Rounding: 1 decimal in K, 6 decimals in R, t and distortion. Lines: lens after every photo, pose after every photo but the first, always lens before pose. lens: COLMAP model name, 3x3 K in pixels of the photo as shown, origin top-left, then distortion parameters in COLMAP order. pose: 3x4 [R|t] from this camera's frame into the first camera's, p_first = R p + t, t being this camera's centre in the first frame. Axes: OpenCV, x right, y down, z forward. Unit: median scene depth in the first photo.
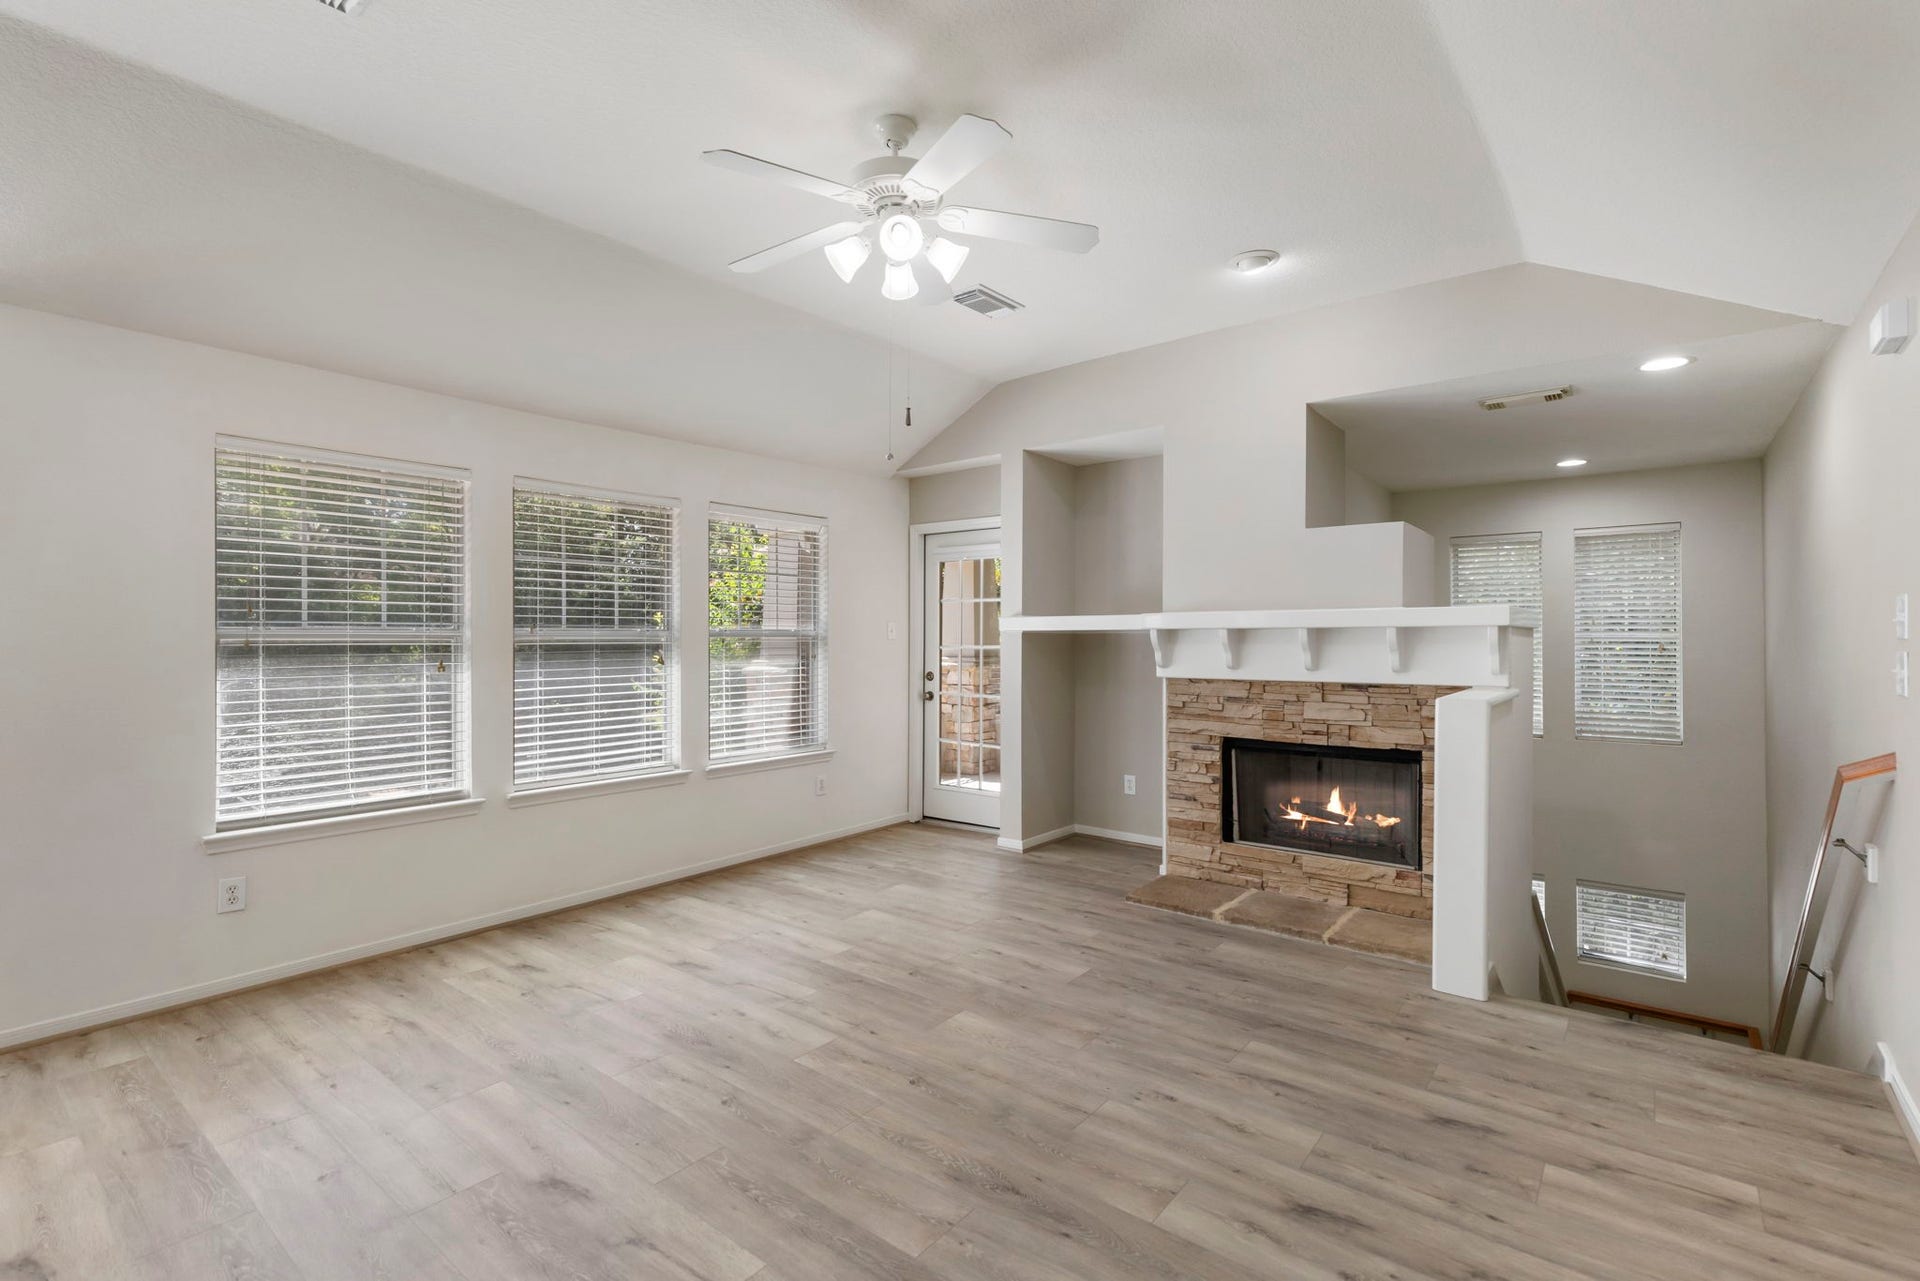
lens RADIAL K [[874.8, 0, 955.9], [0, 874.8, 645.3], [0, 0, 1]] dist [0.008545, -0.001454]
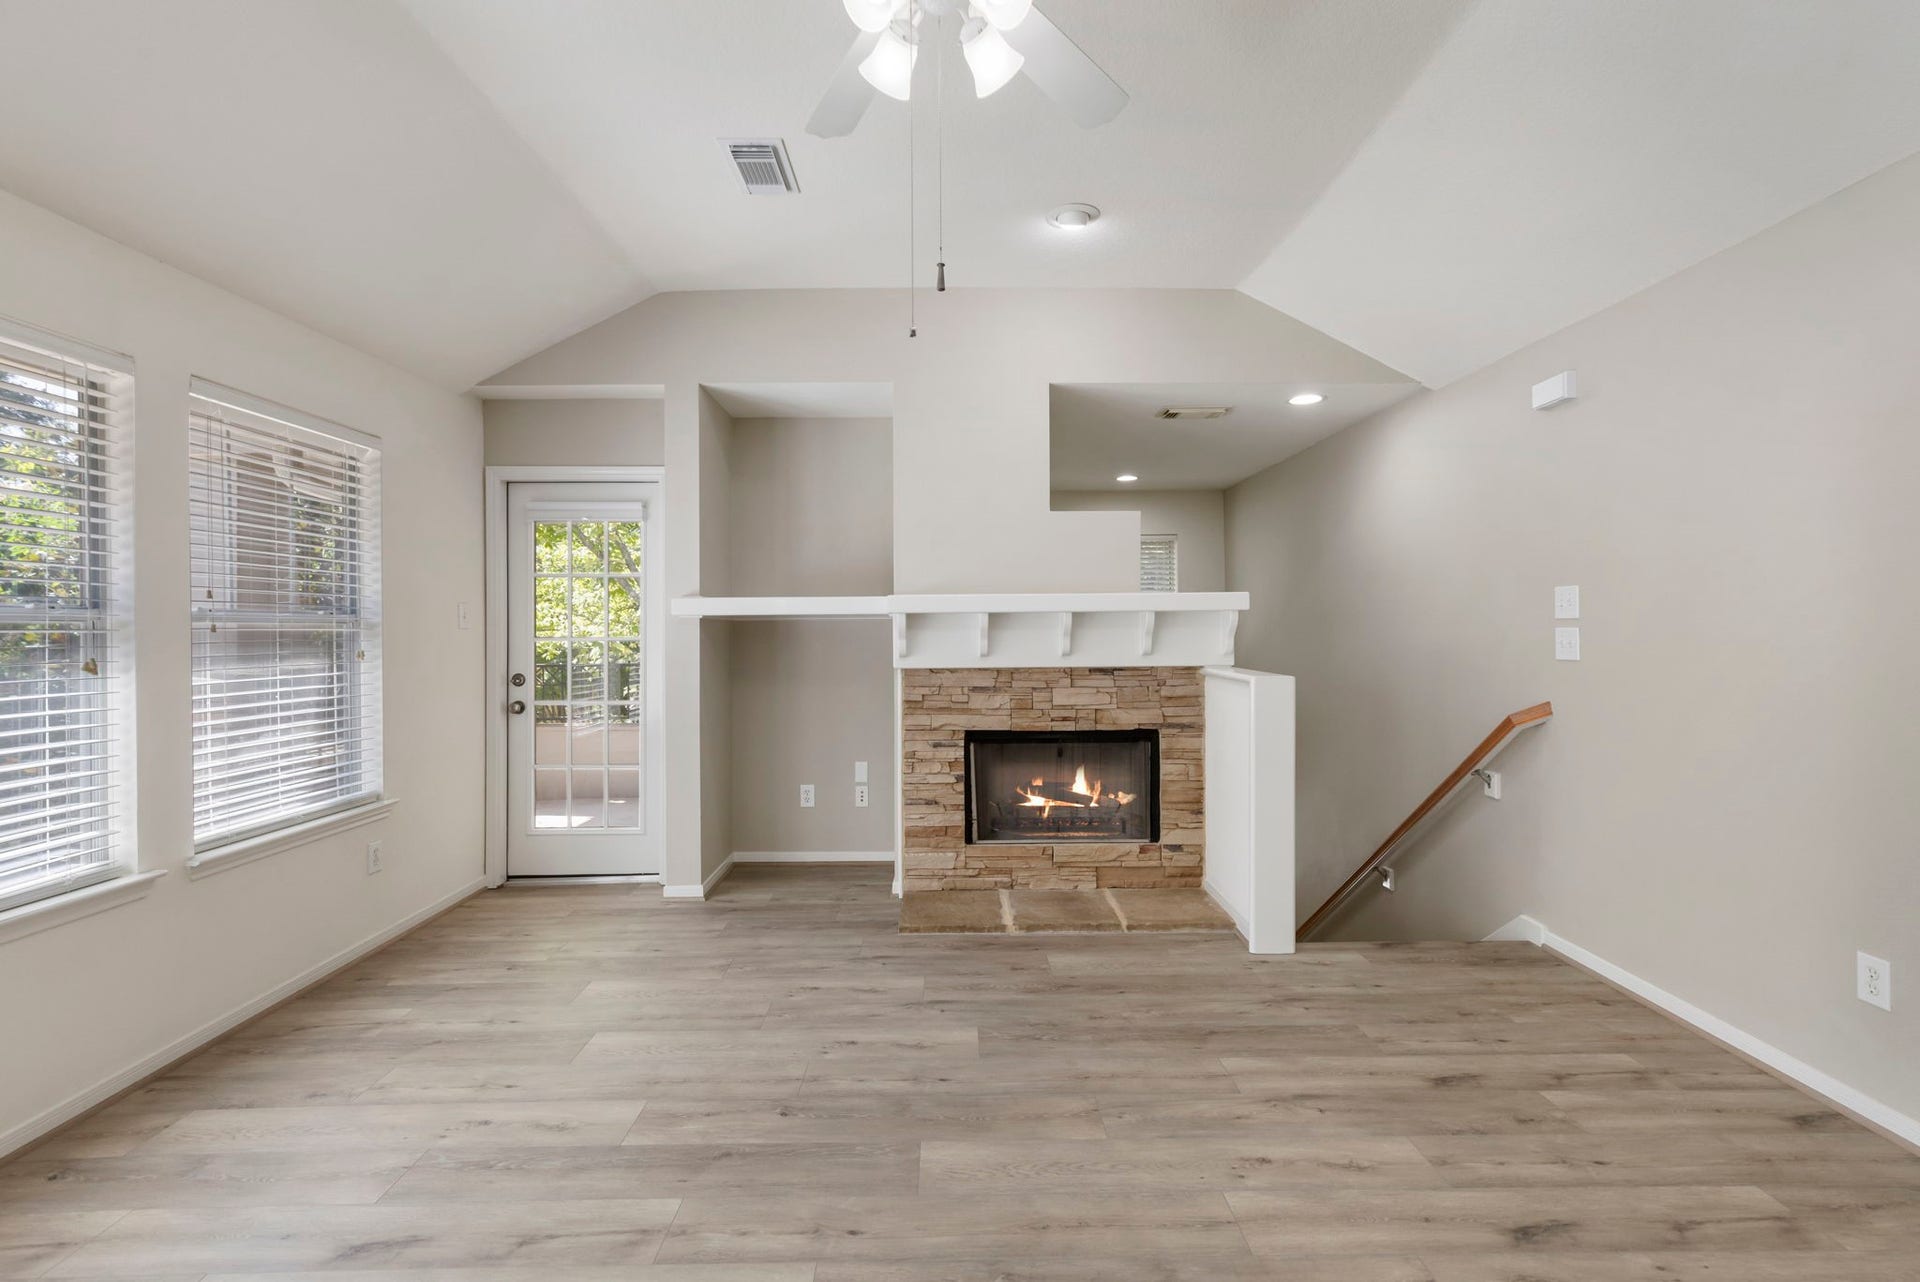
lens RADIAL K [[874.8, 0, 957.0], [0, 874.8, 633.7], [0, 0, 1]] dist [0.008545, -0.001454]
pose [[0.773397, -0.006384, 0.633890, -0.320362], [0.011487, 0.999926, -0.003945, 0.007110], [-0.633818, 0.010332, 0.773413, 0.331050]]
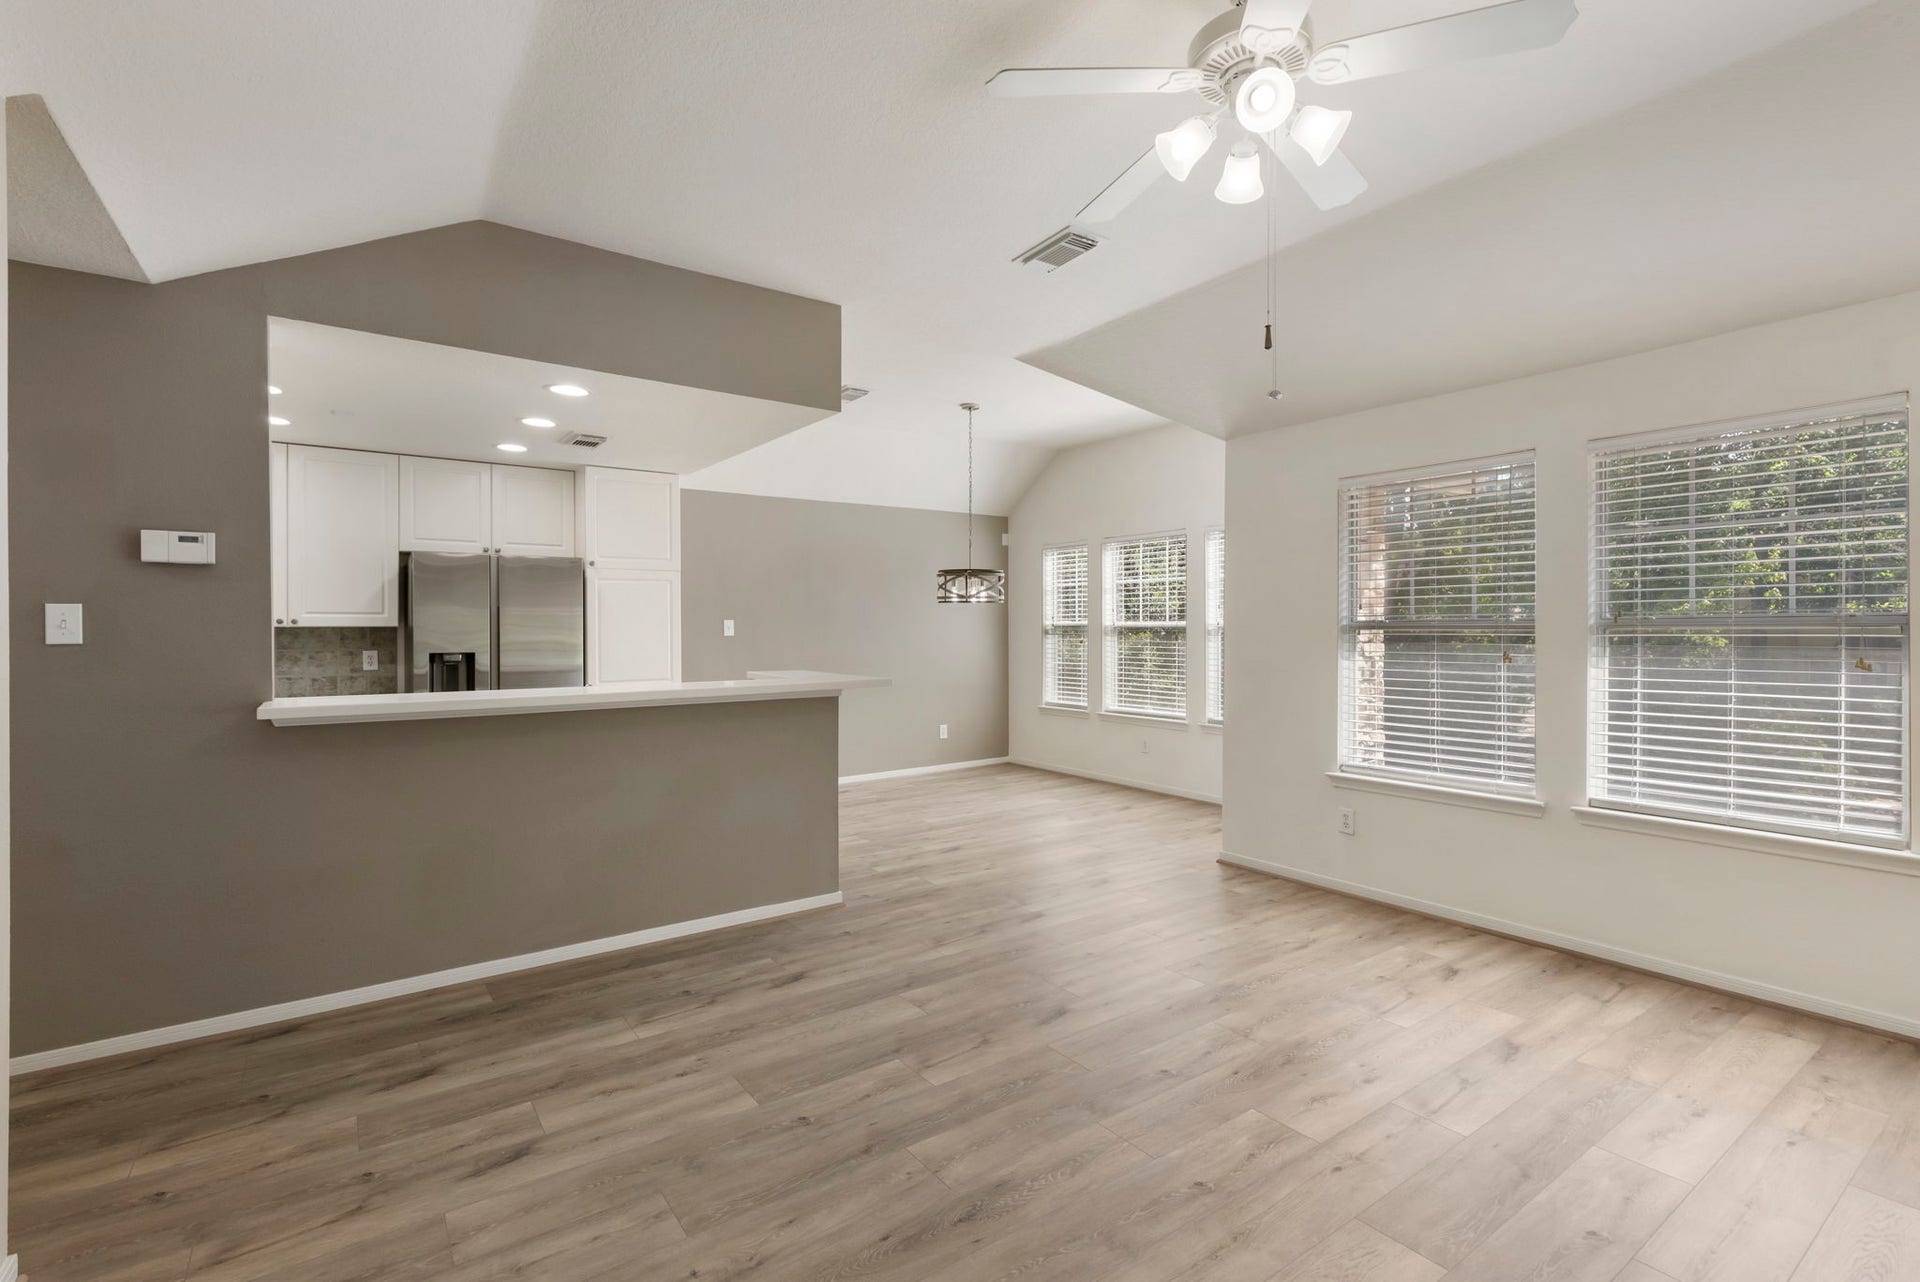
lens RADIAL K [[874.8, 0, 964.7], [0, 874.8, 630.8], [0, 0, 1]] dist [0.008545, -0.001454]
pose [[-0.267452, 0.004731, -0.963559, 0.507439], [-0.004818, 0.999969, 0.006247, -0.009405], [0.963559, 0.006313, -0.267421, 0.650071]]
